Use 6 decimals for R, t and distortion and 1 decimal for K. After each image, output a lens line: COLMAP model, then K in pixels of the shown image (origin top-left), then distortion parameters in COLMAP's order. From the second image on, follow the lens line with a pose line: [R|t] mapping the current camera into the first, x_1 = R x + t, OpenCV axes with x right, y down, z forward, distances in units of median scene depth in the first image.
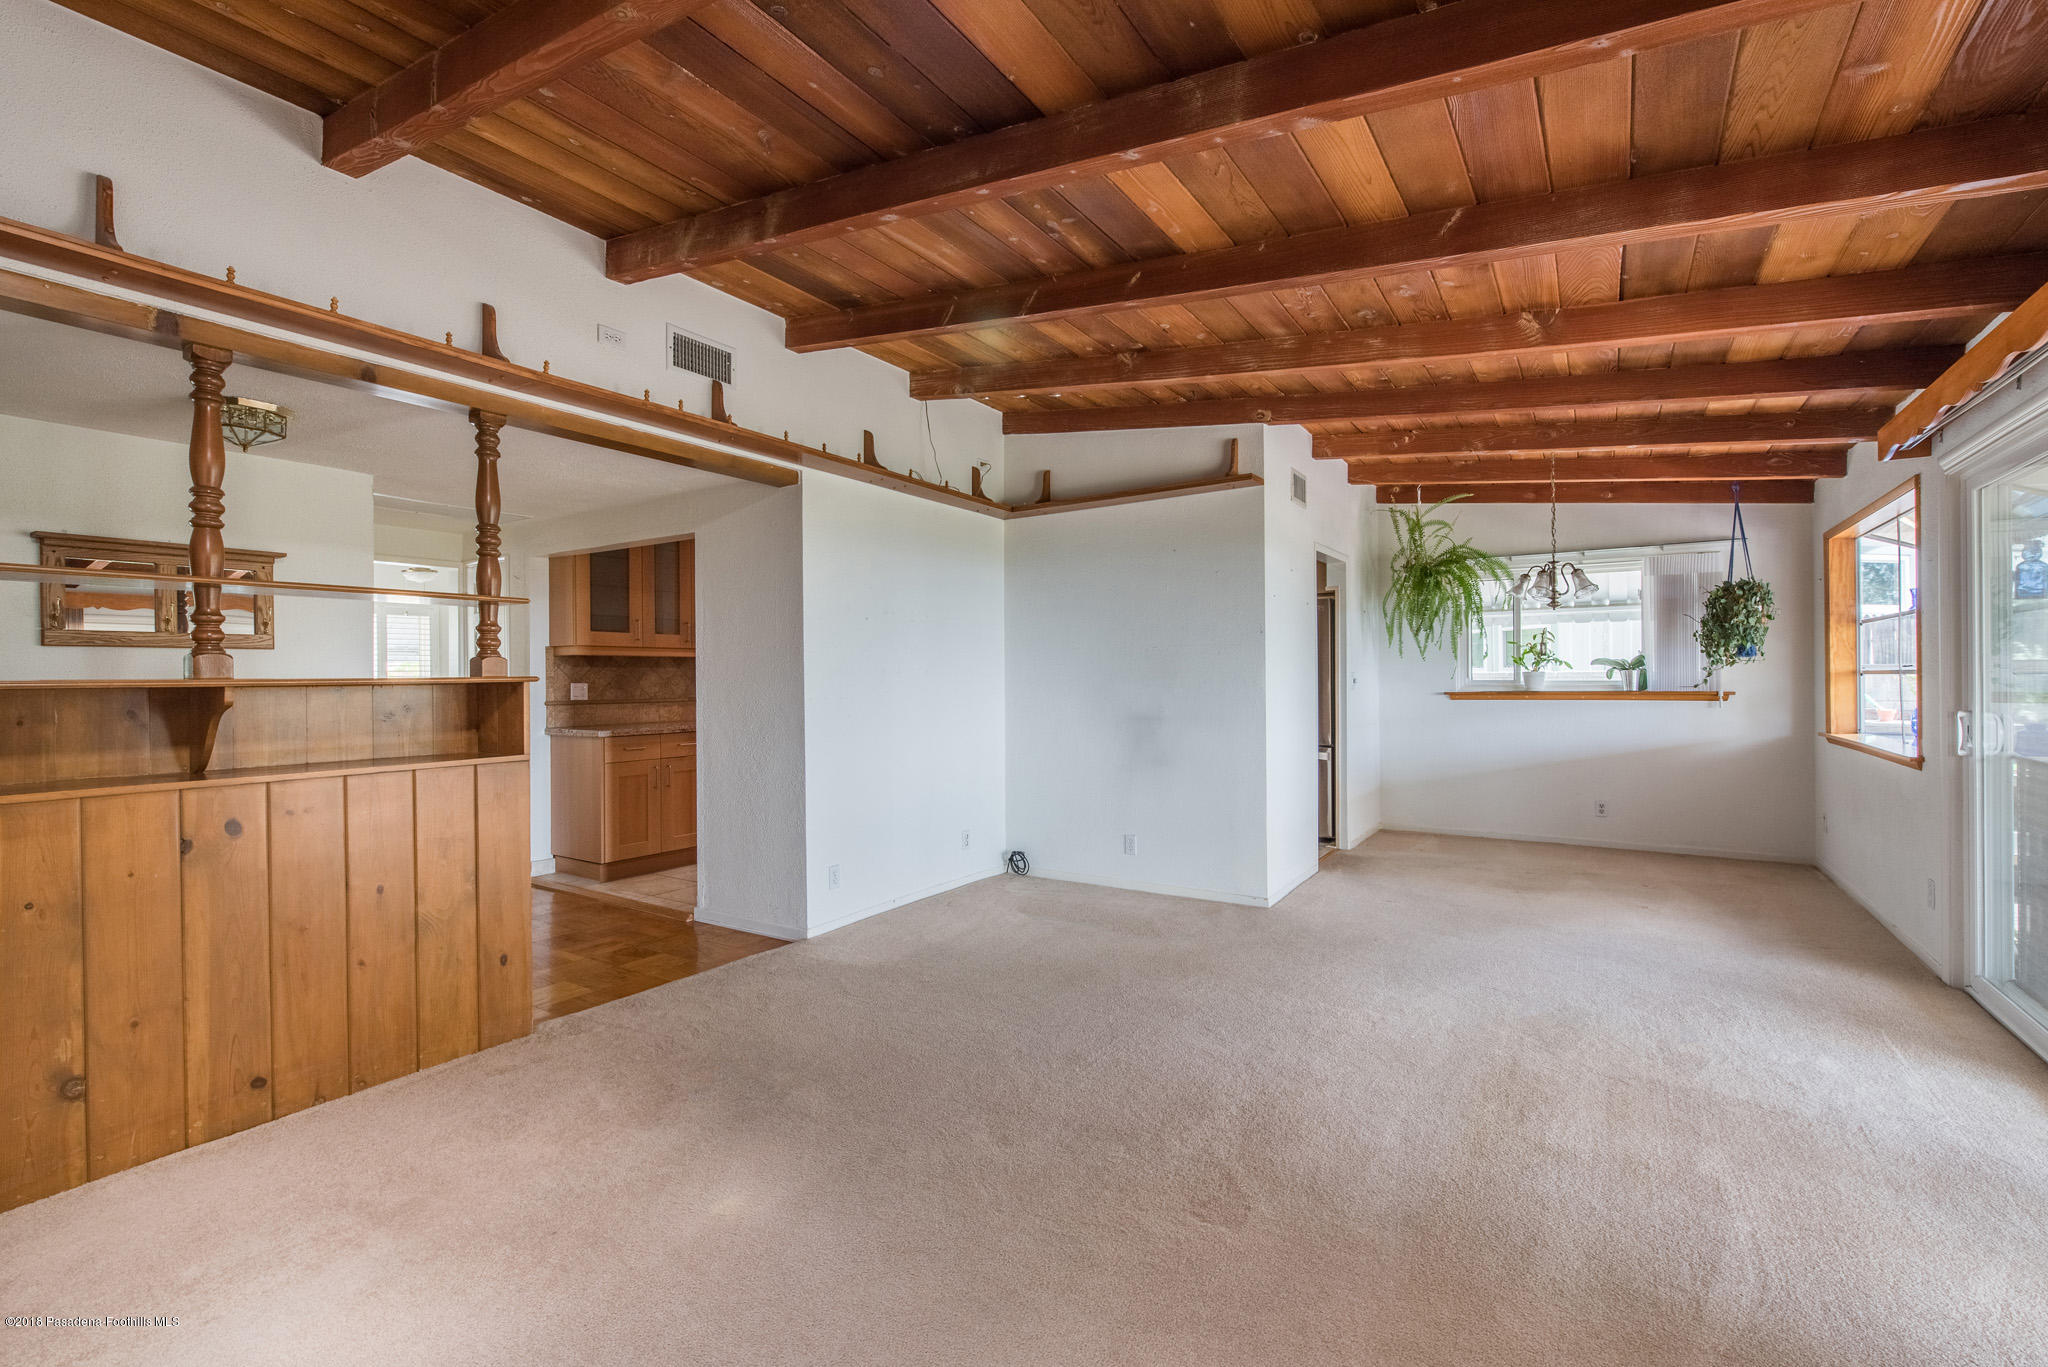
lens RADIAL K [[887.1, 0, 1031.3], [0, 887.1, 683.4], [0, 0, 1]] dist [0.002838, 0.000279]
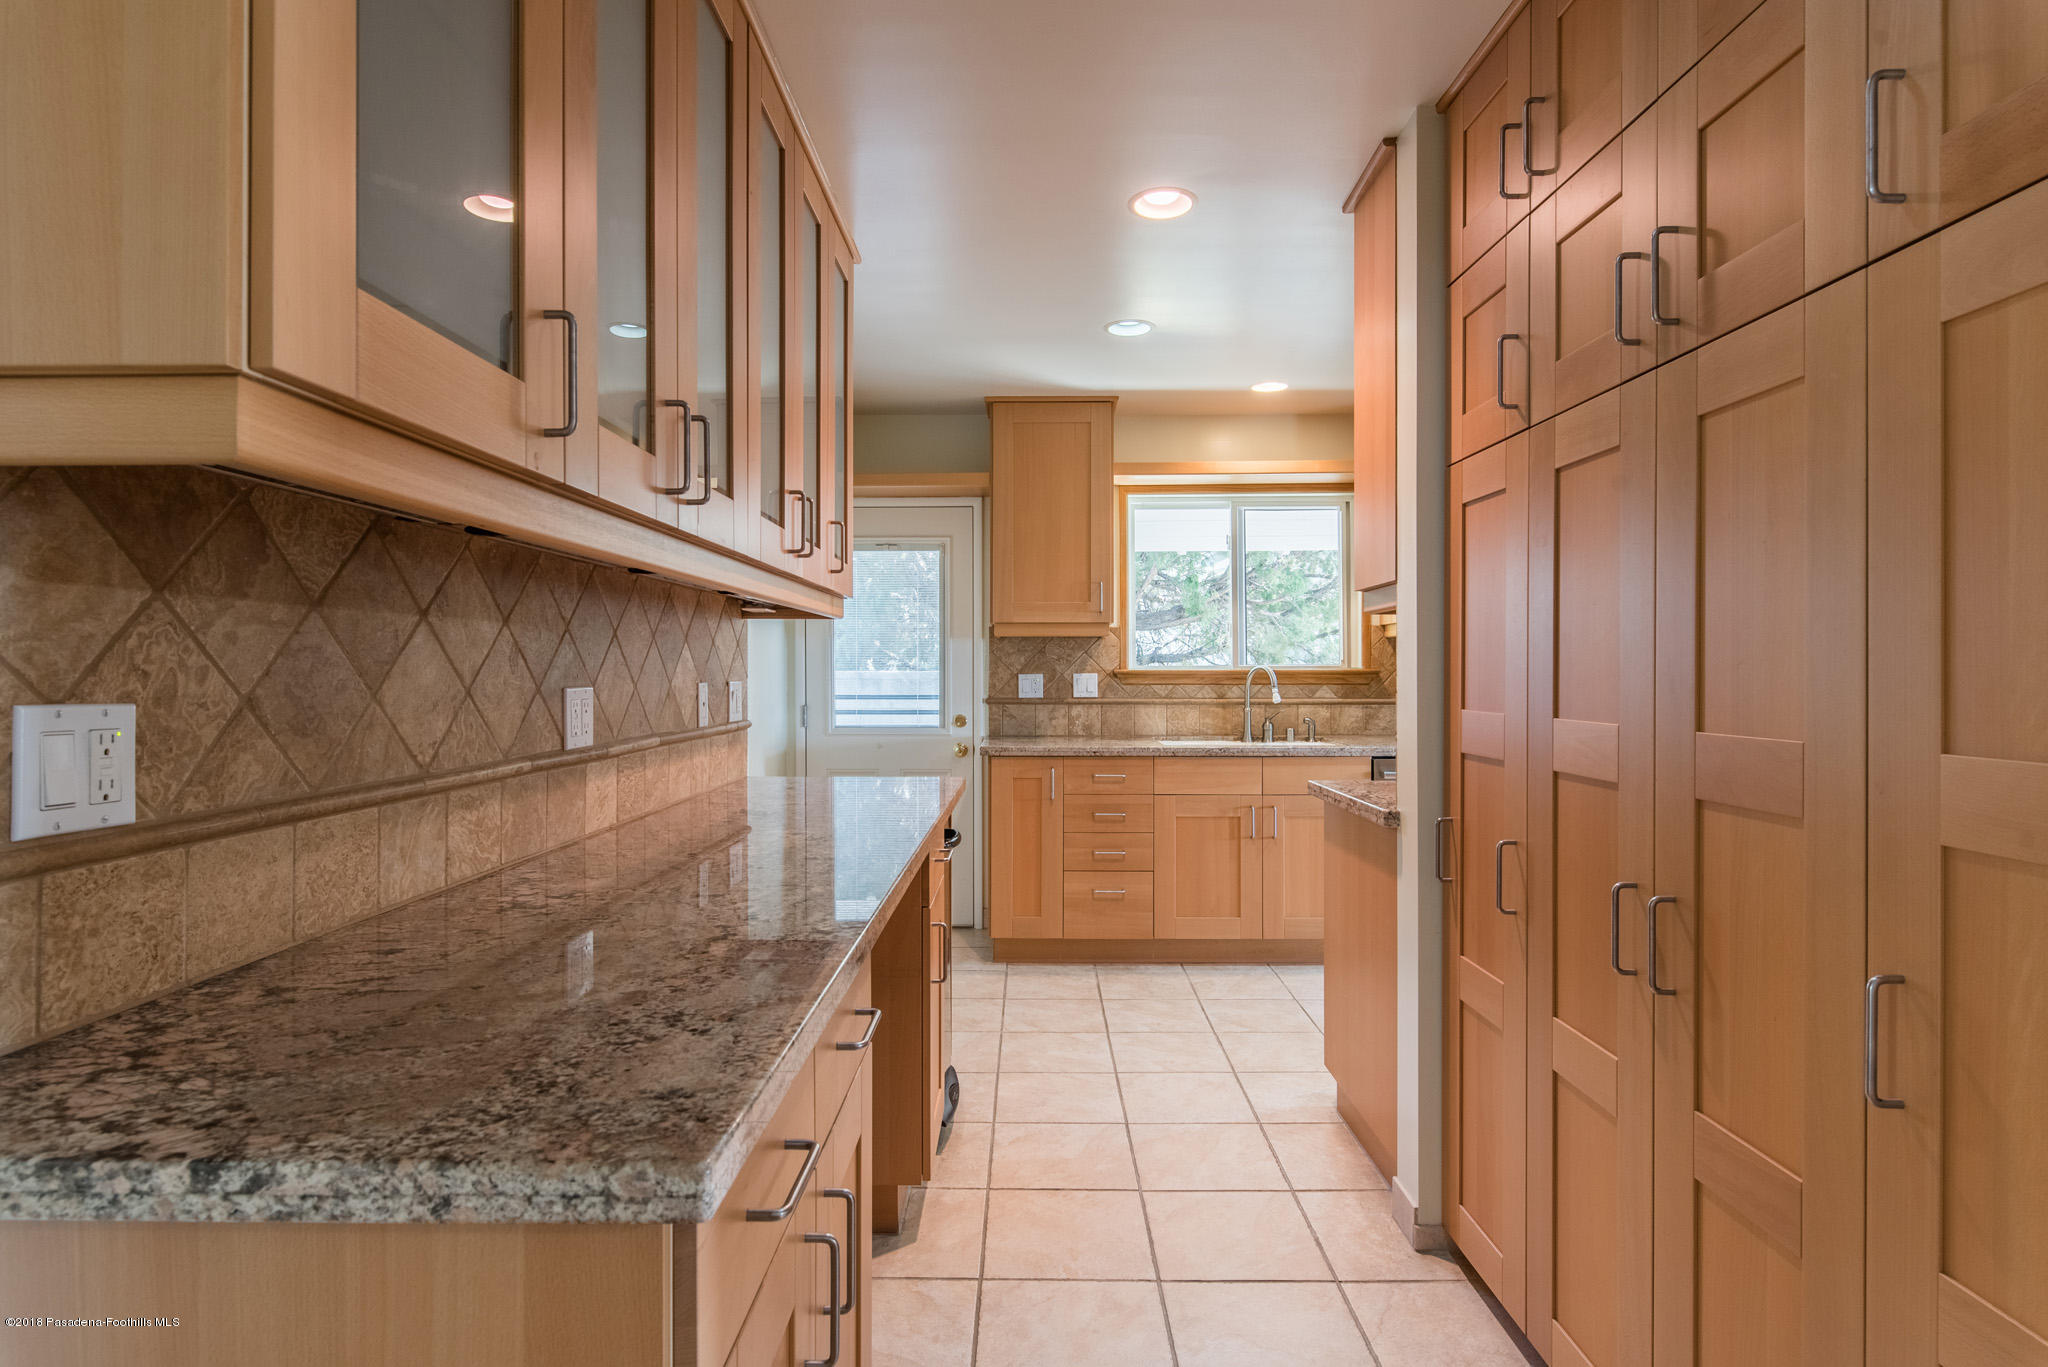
lens RADIAL K [[1060.9, 0, 1026.1], [0, 1060.9, 674.6], [0, 0, 1]] dist [0.003324, 0.000526]
pose [[0.837413, 0.006861, 0.546527, -0.541211], [-0.004373, 0.999973, -0.005853, -0.004688], [-0.546553, 0.002511, 0.837421, 0.894038]]
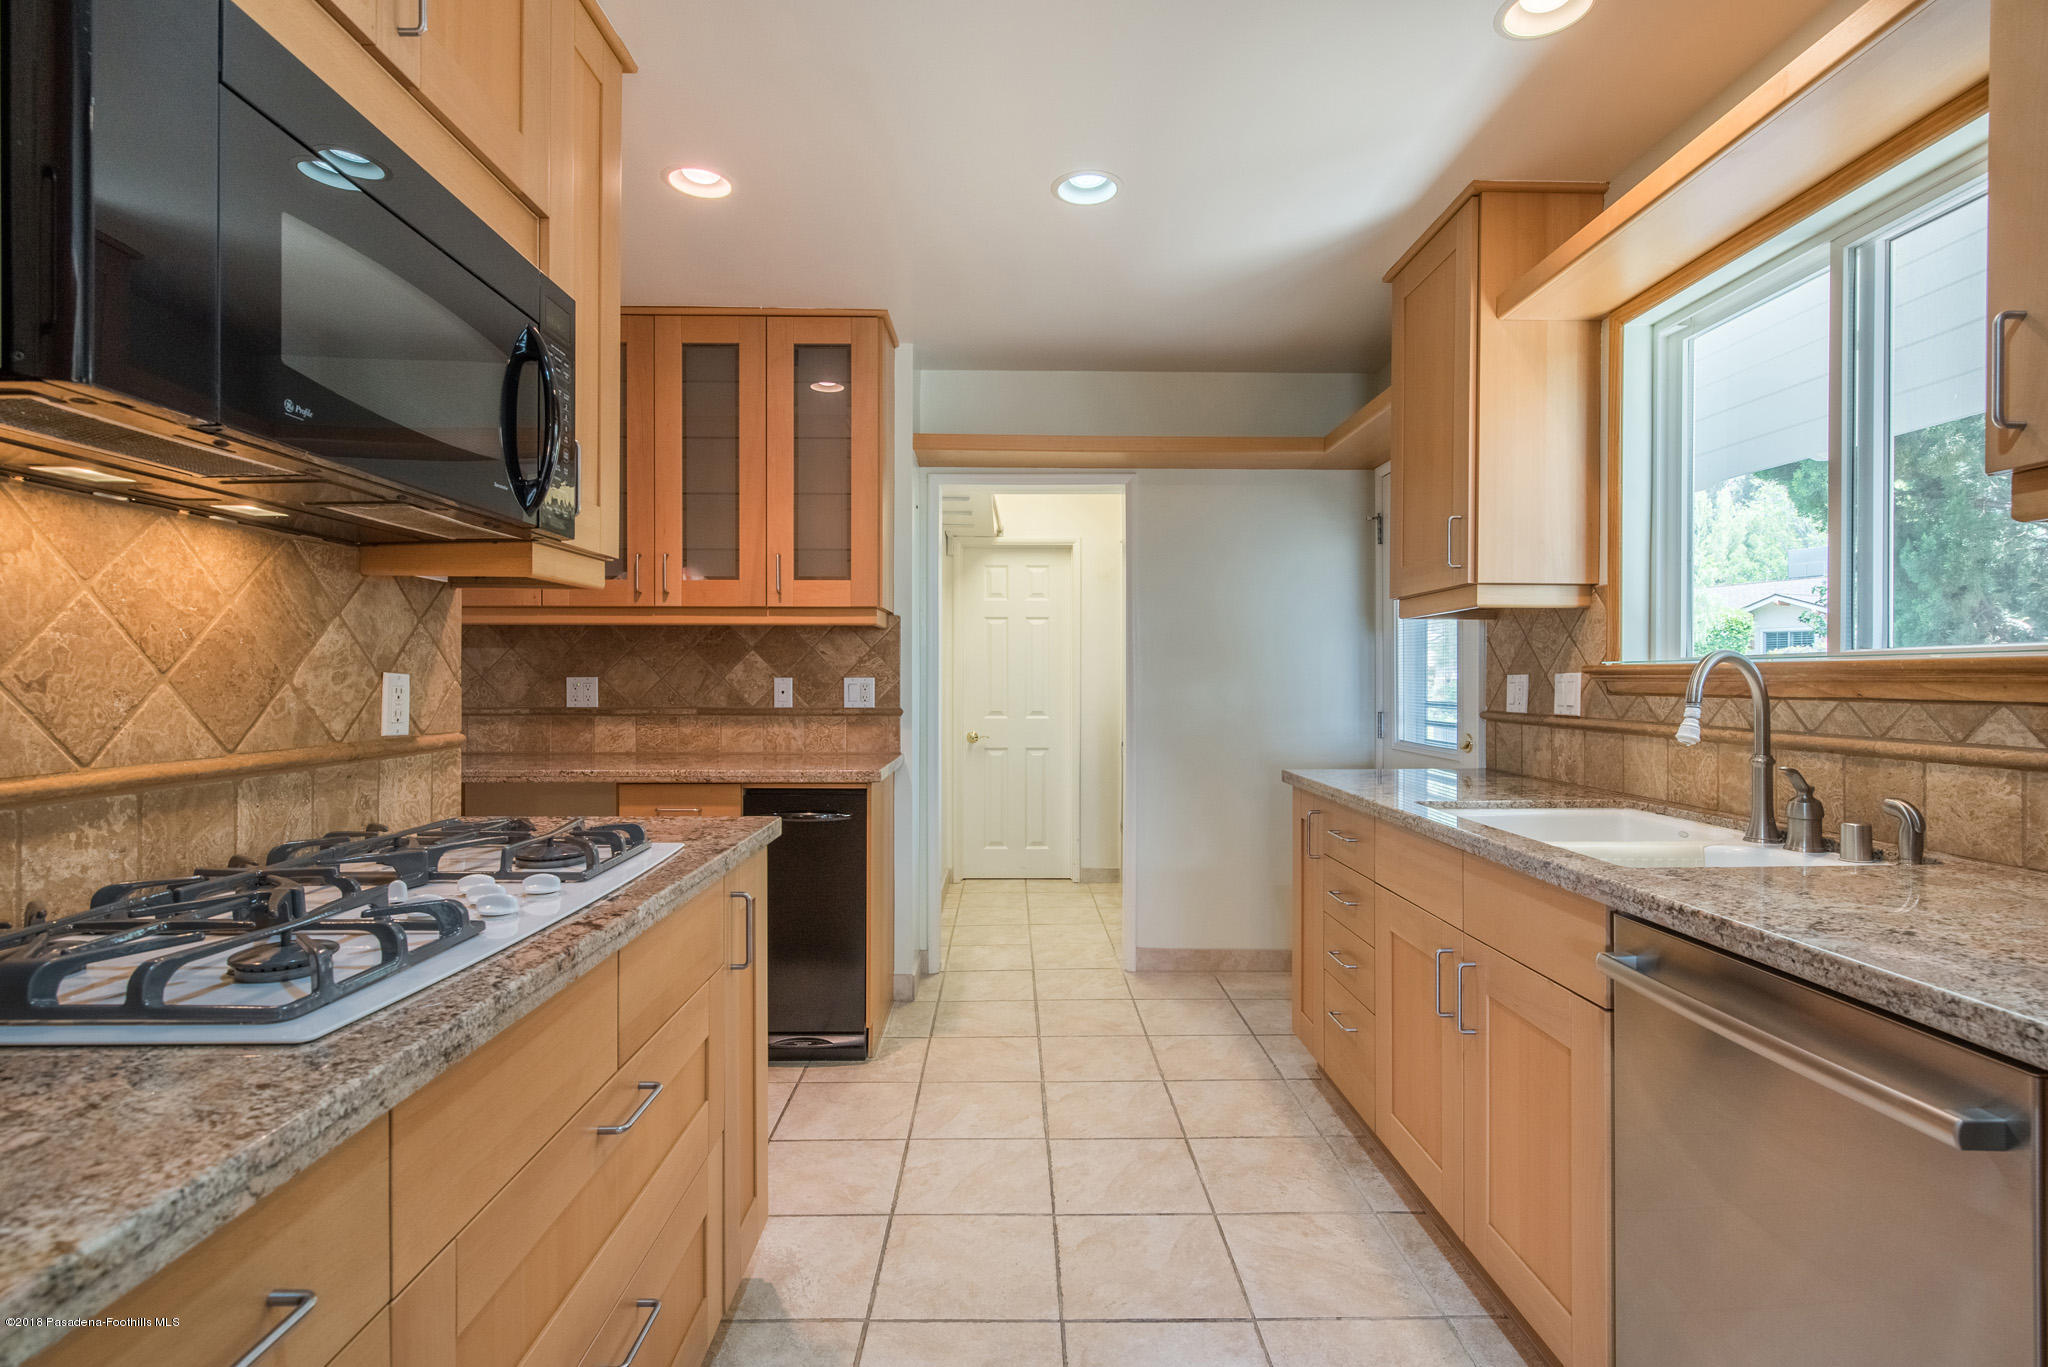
lens RADIAL K [[976.1, 0, 1024.0], [0, 976.1, 683.5], [0, 0, 1]] dist [-0.002013, -0.000305]
pose [[0.566305, 0.015637, -0.824047, 0.285026], [-0.011686, 0.999872, 0.010942, -0.008563], [0.824113, 0.003433, 0.566415, 1.161199]]
